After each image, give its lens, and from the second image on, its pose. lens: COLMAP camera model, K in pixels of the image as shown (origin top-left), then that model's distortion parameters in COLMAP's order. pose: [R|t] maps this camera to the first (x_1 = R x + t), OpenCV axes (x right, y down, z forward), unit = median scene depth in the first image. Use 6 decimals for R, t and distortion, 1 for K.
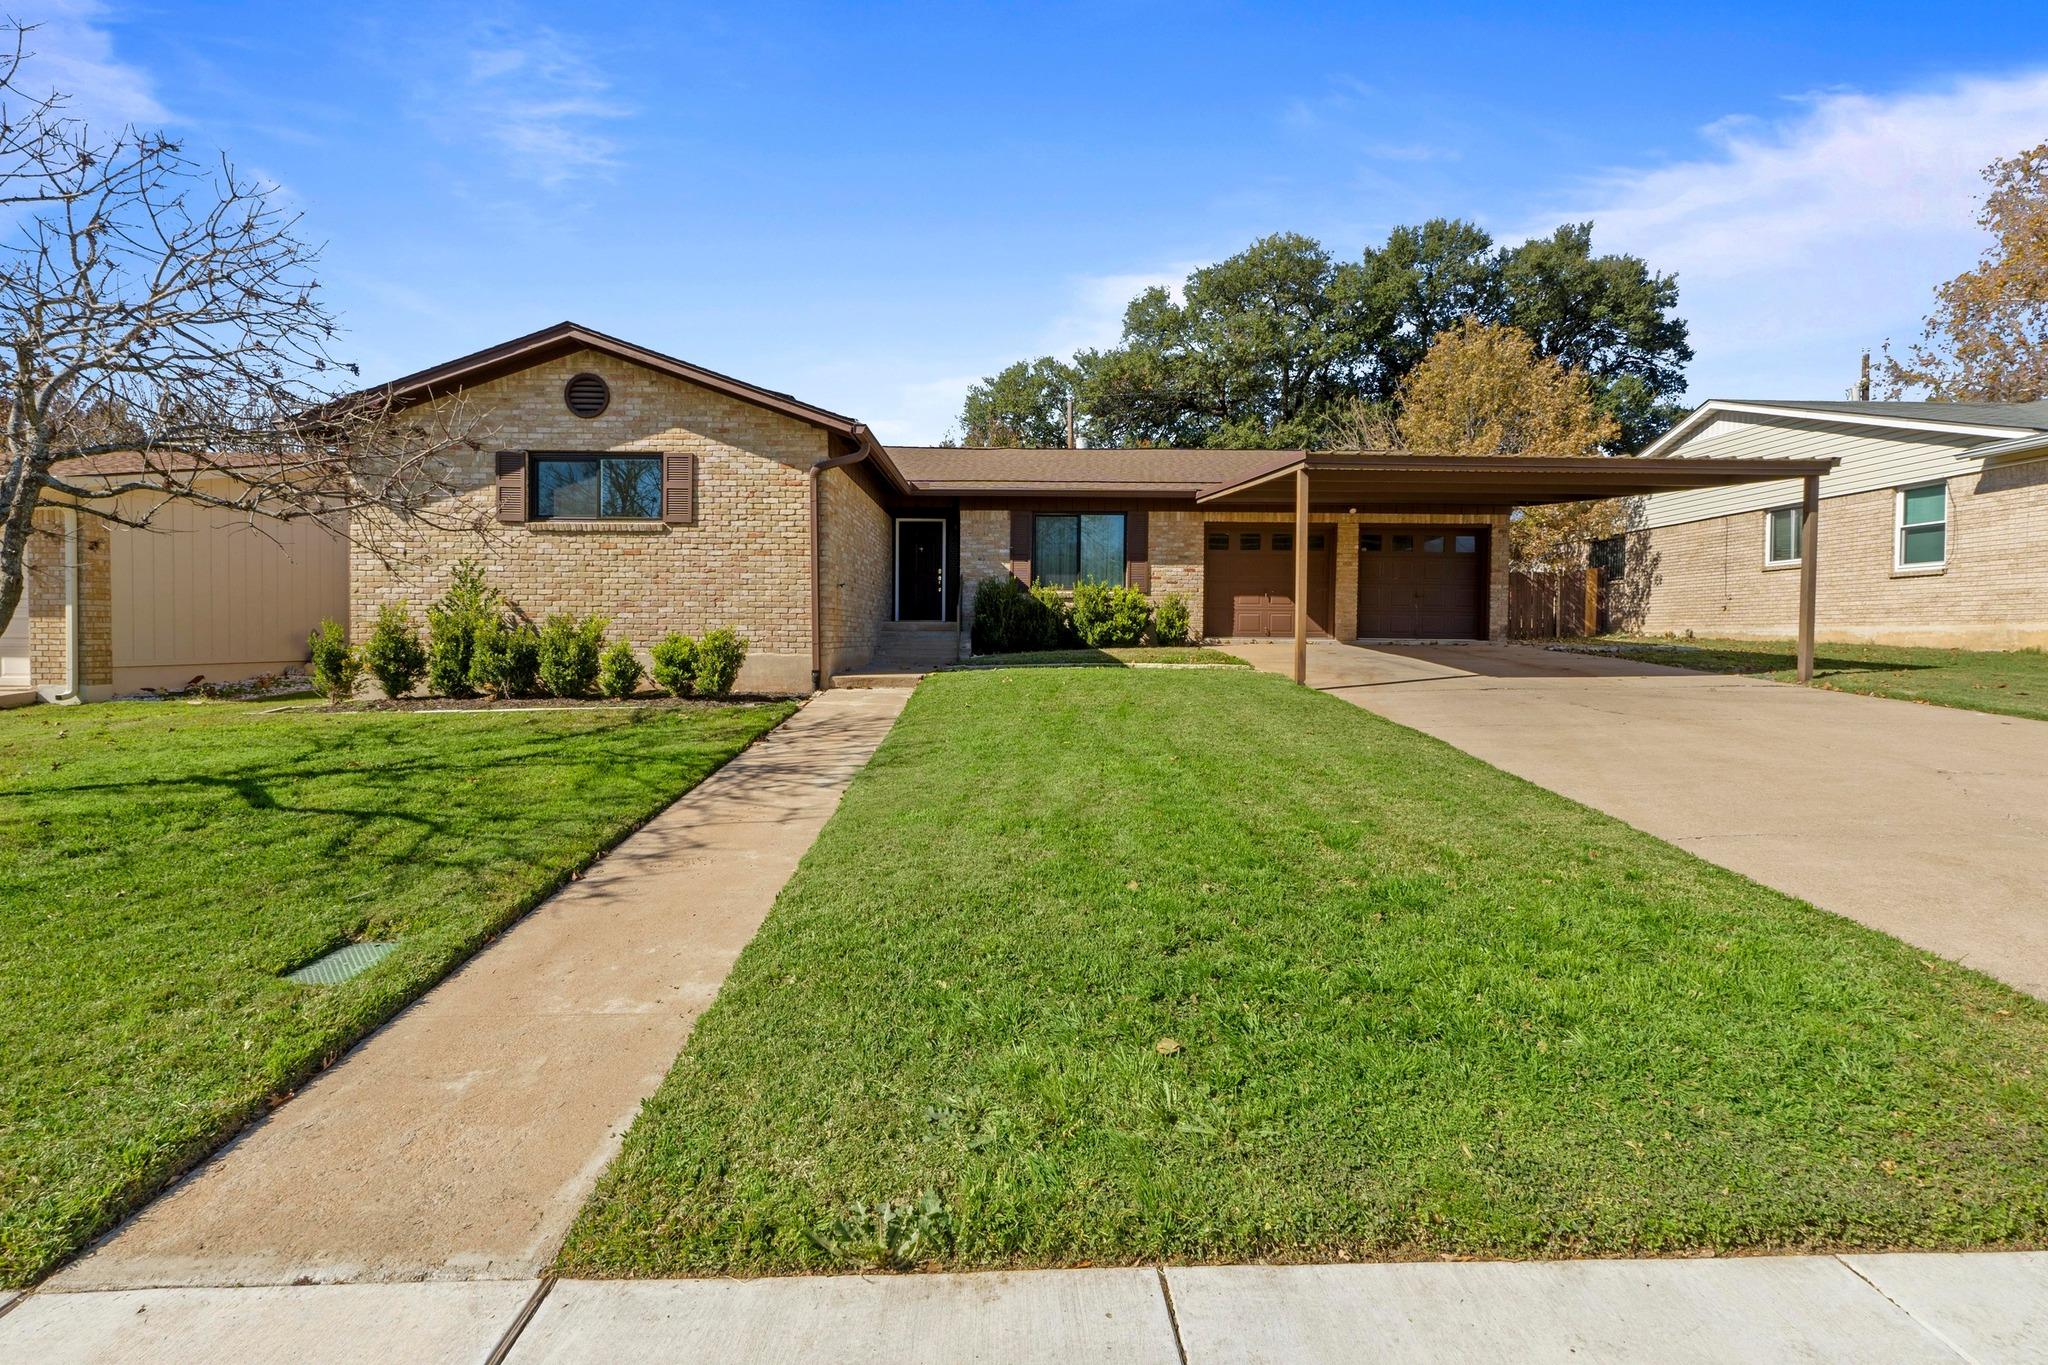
lens RADIAL K [[881.3, 0, 1019.3], [0, 881.3, 662.0], [0, 0, 1]] dist [-0.001803, -0.000255]
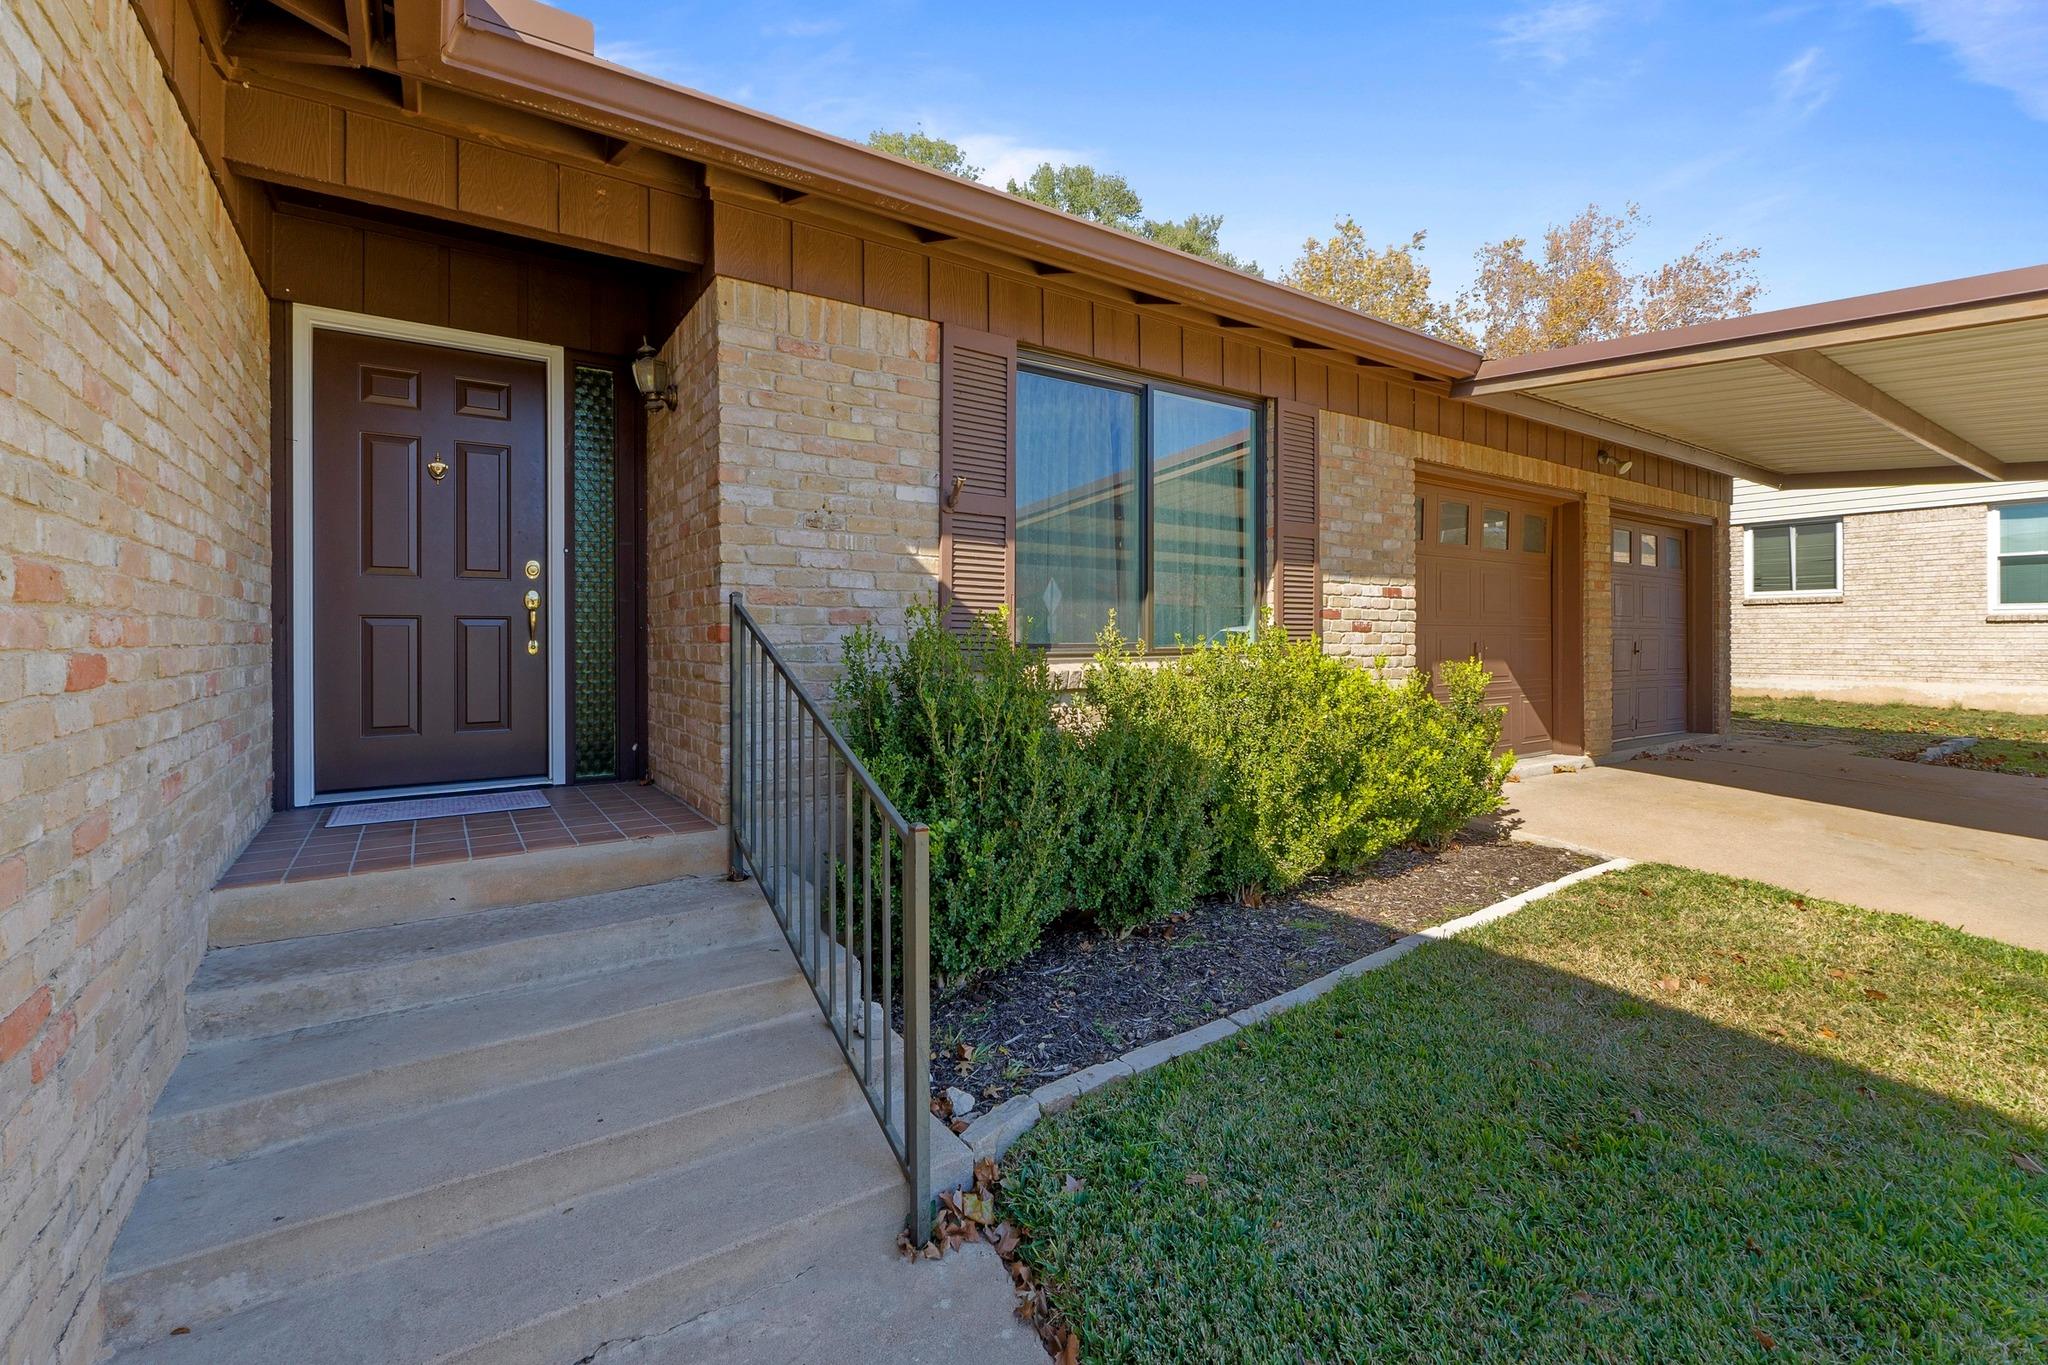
lens RADIAL K [[878.8, 0, 1019.2], [0, 878.8, 637.3], [0, 0, 1]] dist [-0.000990, -0.000140]
pose [[0.832132, -0.009359, 0.554498, -0.121987], [0.024997, 0.999474, -0.020643, -0.083350], [-0.554014, 0.031039, 0.831929, 0.795893]]
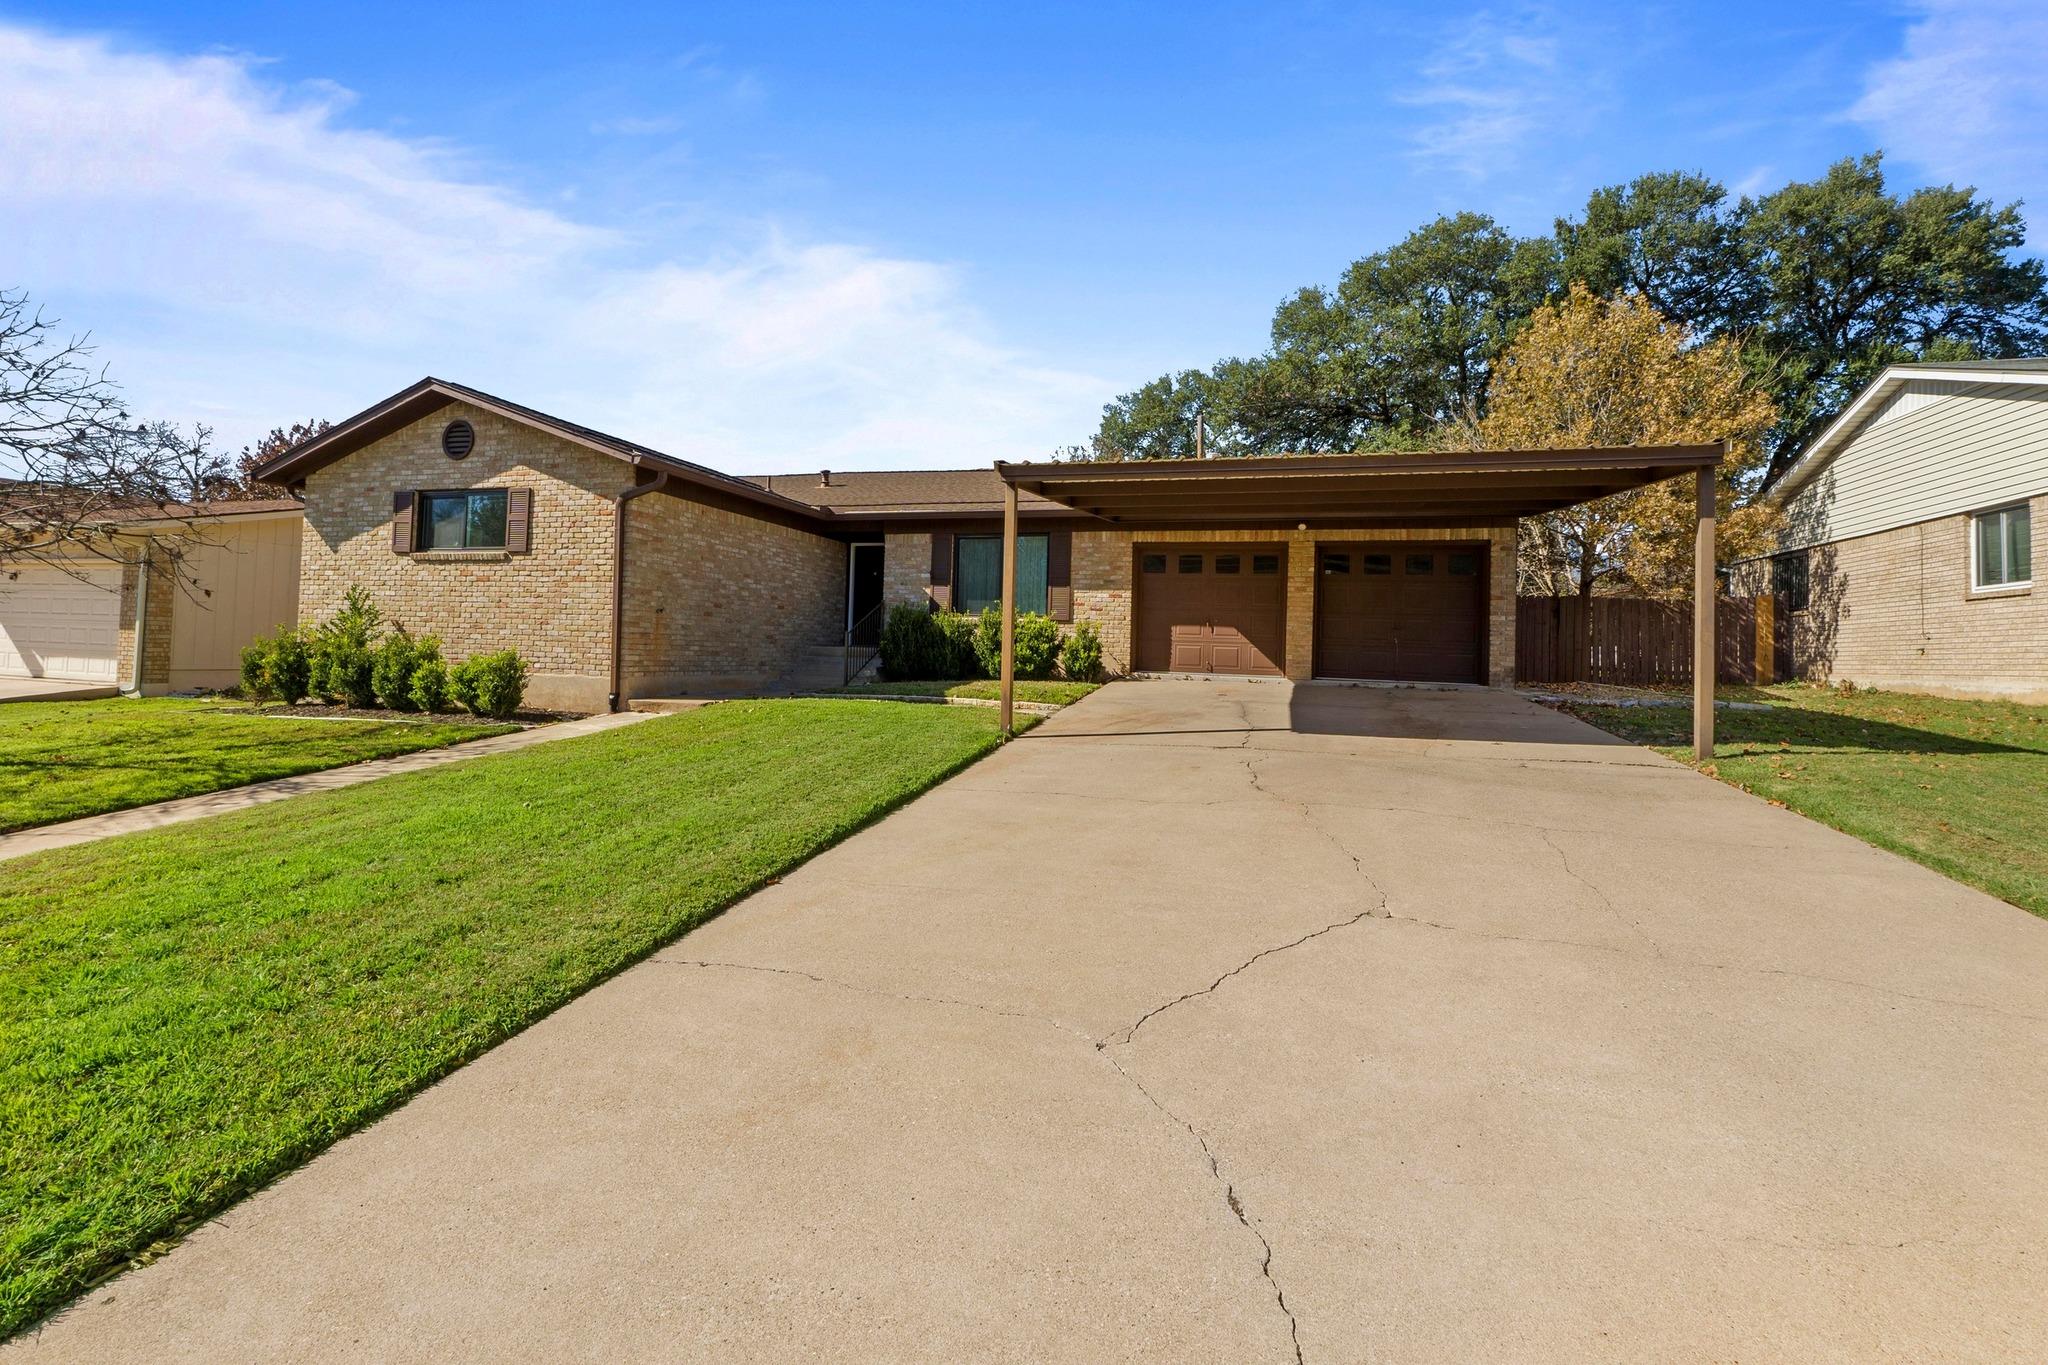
lens RADIAL K [[899.0, 0, 1022.1], [0, 899.0, 625.4], [0, 0, 1]] dist [-0.004643, -0.000477]
pose [[0.952191, 0.013893, -0.305187, 0.383222], [-0.034314, 0.997508, -0.061651, -0.014745], [0.303569, 0.069176, 0.950295, 0.103497]]
